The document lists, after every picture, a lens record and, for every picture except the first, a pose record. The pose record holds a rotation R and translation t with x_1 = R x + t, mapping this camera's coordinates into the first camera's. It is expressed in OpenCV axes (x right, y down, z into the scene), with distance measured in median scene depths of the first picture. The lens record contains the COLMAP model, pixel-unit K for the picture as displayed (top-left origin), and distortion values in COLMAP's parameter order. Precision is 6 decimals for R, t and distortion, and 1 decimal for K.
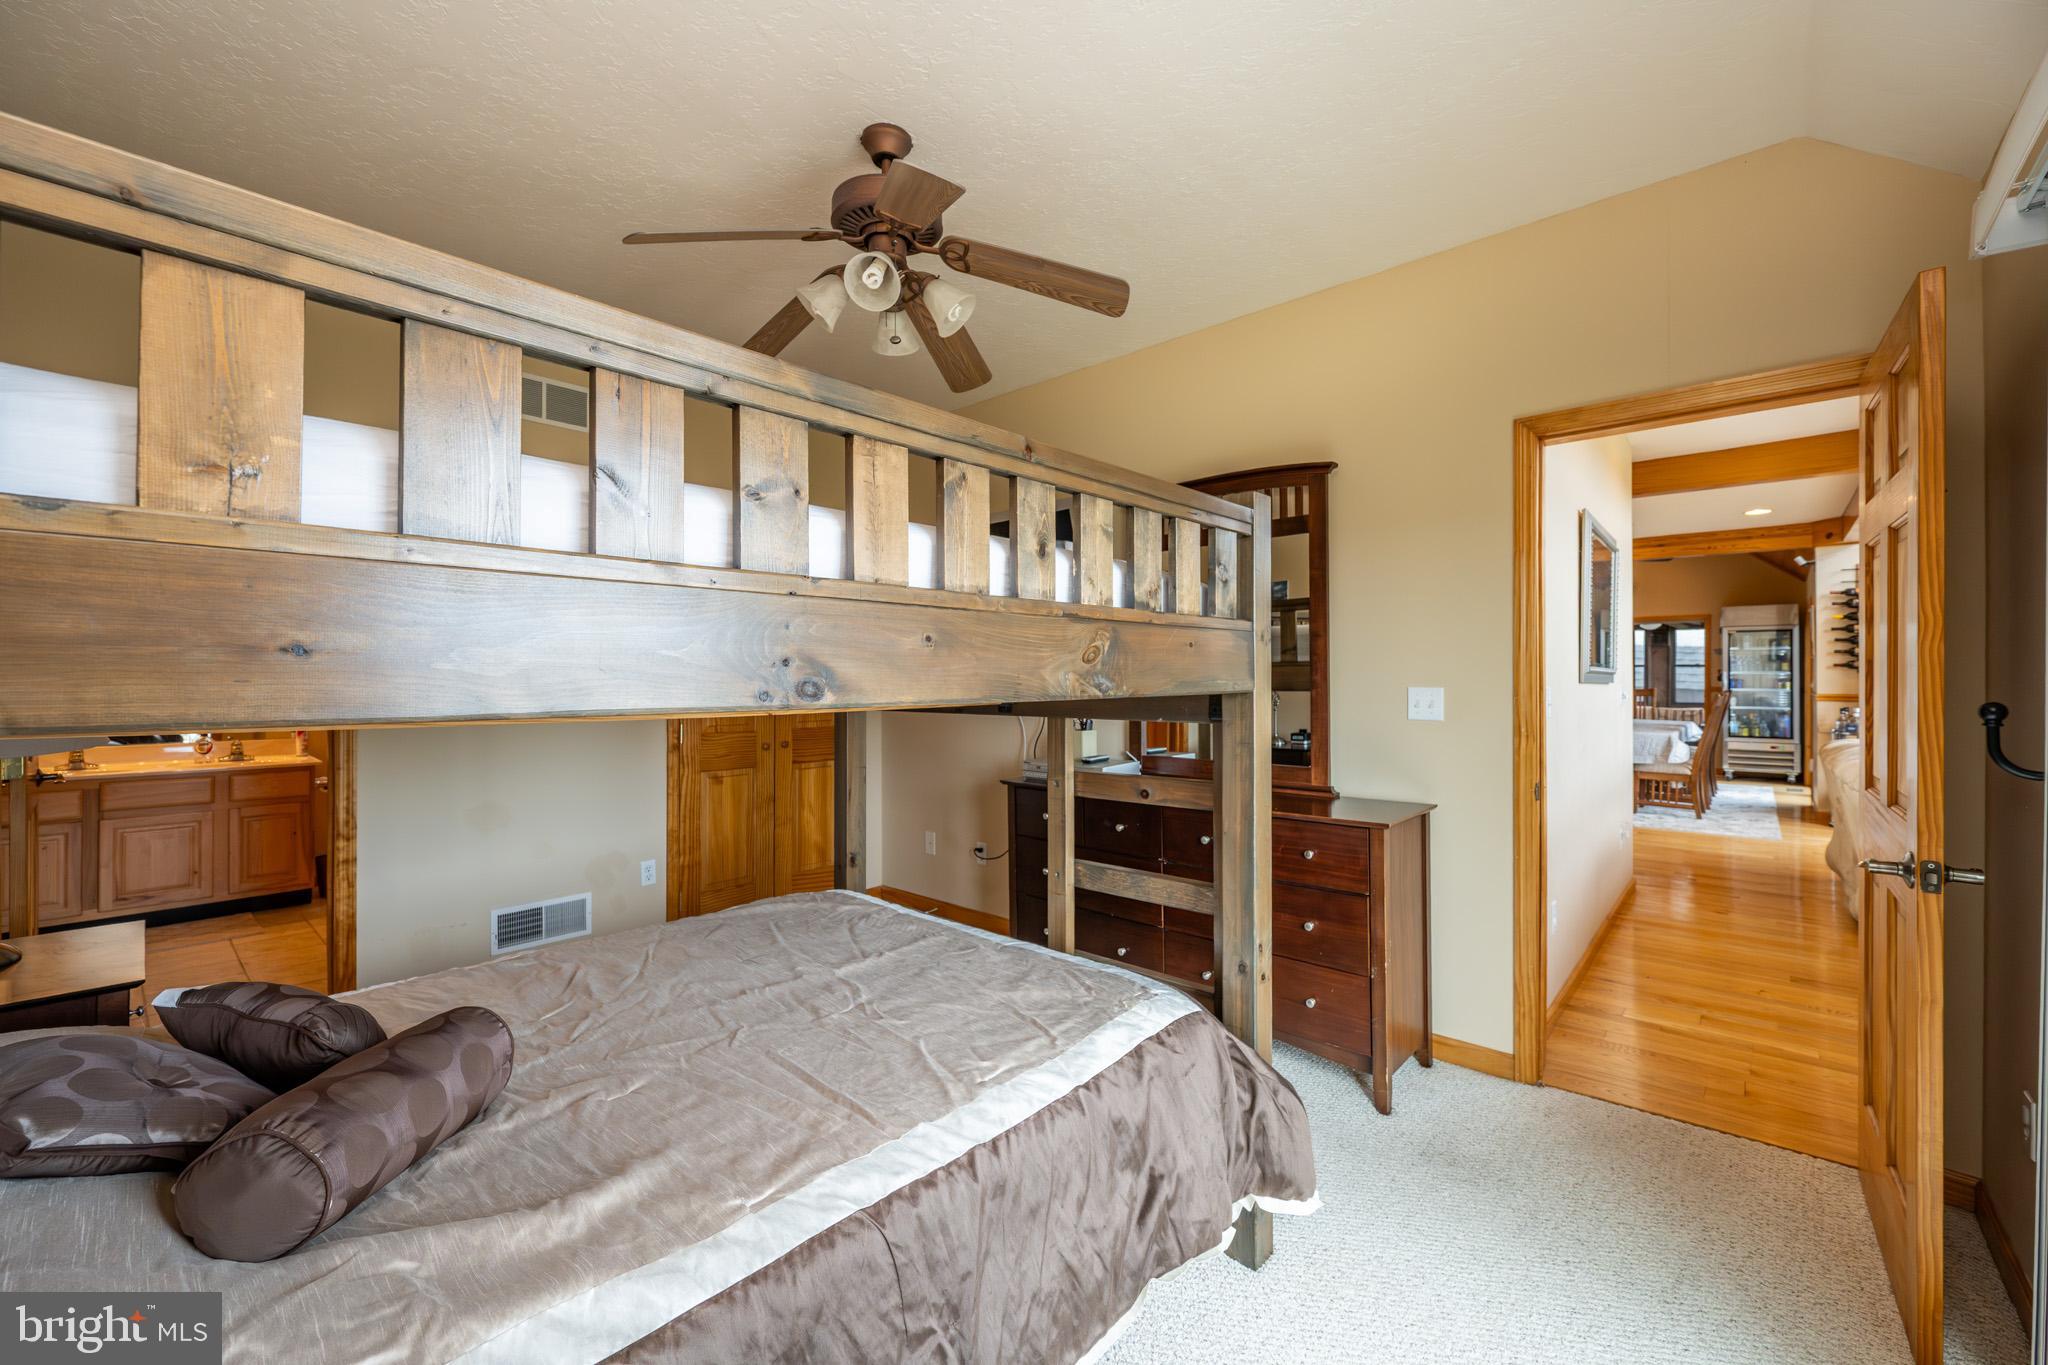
lens RADIAL K [[827.8, 0, 1013.3], [0, 827.8, 675.3], [0, 0, 1]] dist [-0.005805, 0.000044]
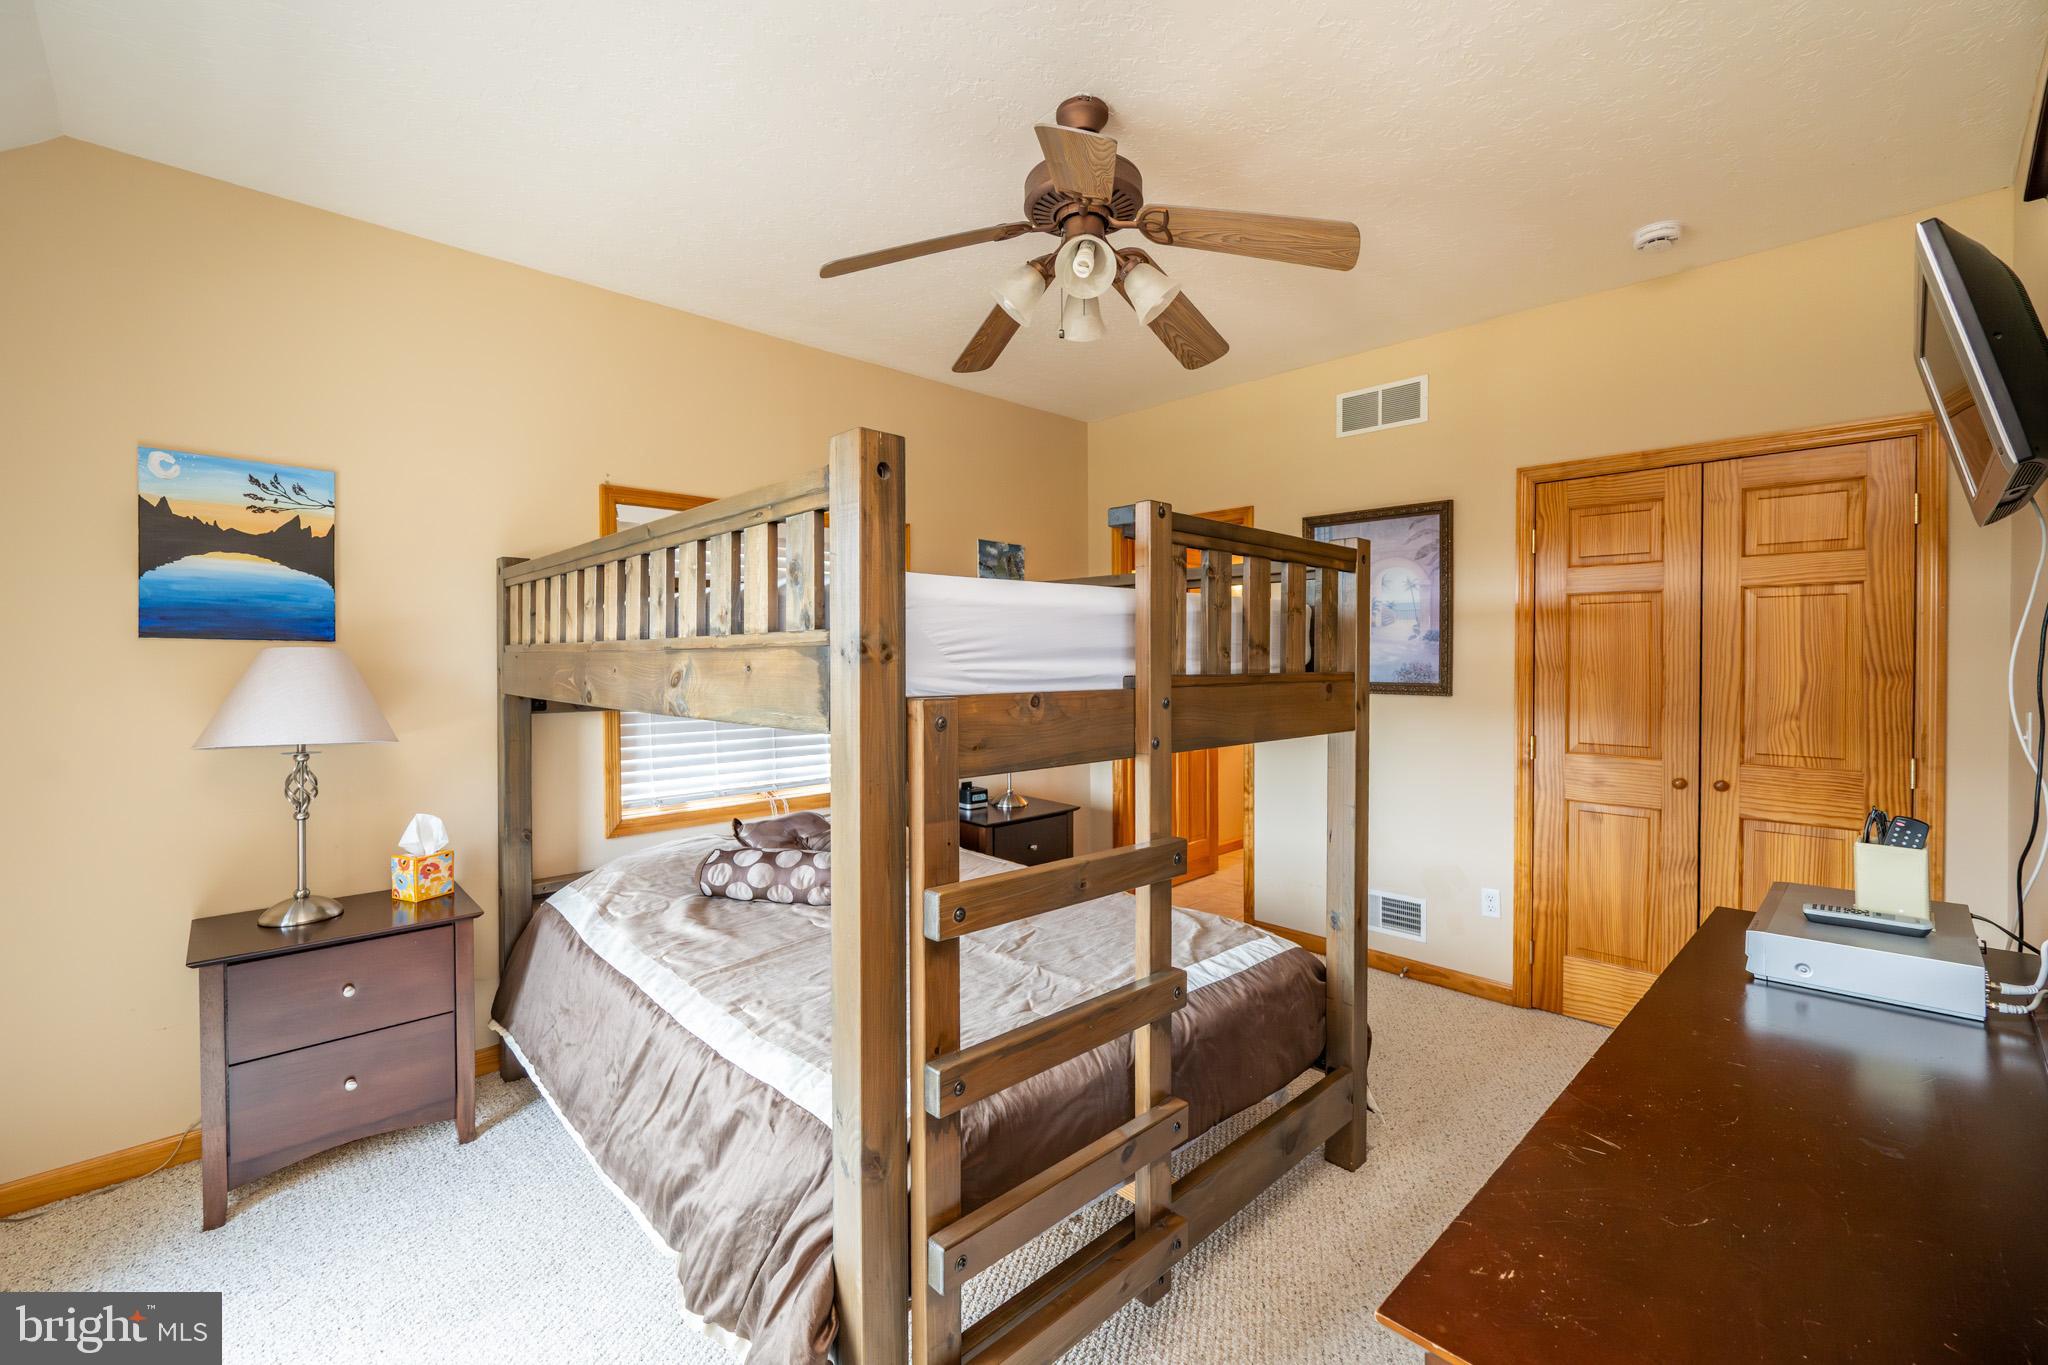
lens RADIAL K [[827.8, 0, 1013.7], [0, 827.8, 675.1], [0, 0, 1]] dist [-0.005805, 0.000044]
pose [[-0.066955, 0.018112, -0.997592, 1.062538], [0.006412, 0.999822, 0.017722, -0.042796], [0.997735, -0.005210, -0.067060, 1.327625]]
